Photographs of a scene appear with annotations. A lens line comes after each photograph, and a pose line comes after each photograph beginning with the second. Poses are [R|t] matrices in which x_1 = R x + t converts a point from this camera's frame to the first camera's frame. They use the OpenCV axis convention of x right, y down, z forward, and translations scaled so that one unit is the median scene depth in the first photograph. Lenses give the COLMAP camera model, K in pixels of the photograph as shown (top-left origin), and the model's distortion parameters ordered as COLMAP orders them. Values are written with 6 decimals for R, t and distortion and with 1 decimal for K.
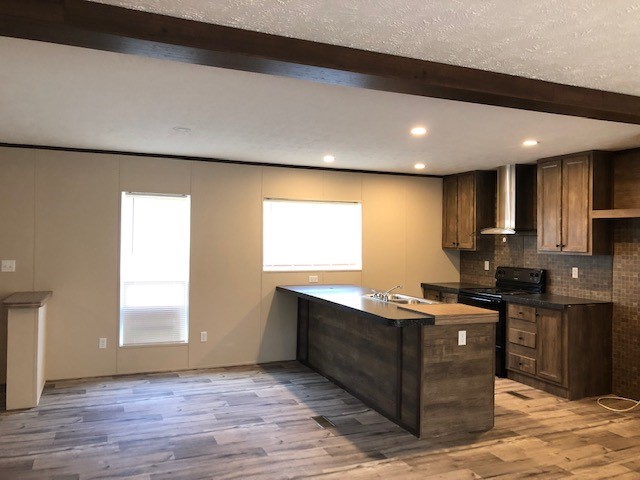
lens RADIAL K [[536.2, 0, 320.0], [0, 536.2, 240.0], [0, 0, 1]] dist [-0.041920, -0.002864]
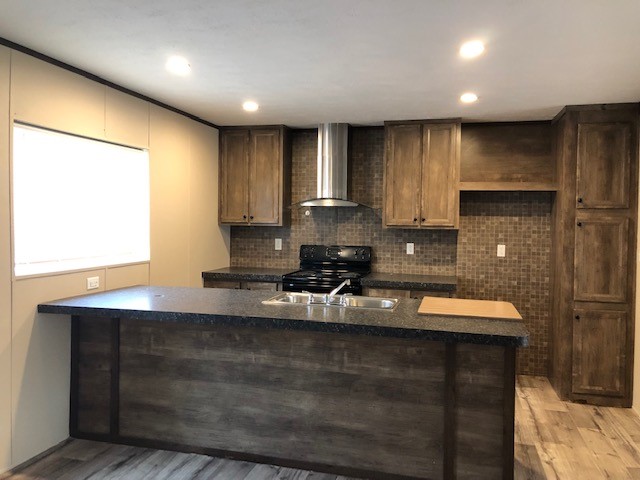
lens RADIAL K [[524.1, 0, 320.0], [0, 524.1, 240.0], [0, 0, 1]] dist [0.010557, -0.011765]
pose [[0.600634, -0.037117, 0.798662, -0.349625], [-0.003810, 0.998778, 0.049282, 0.002004], [-0.799515, -0.032644, 0.599758, 0.567939]]
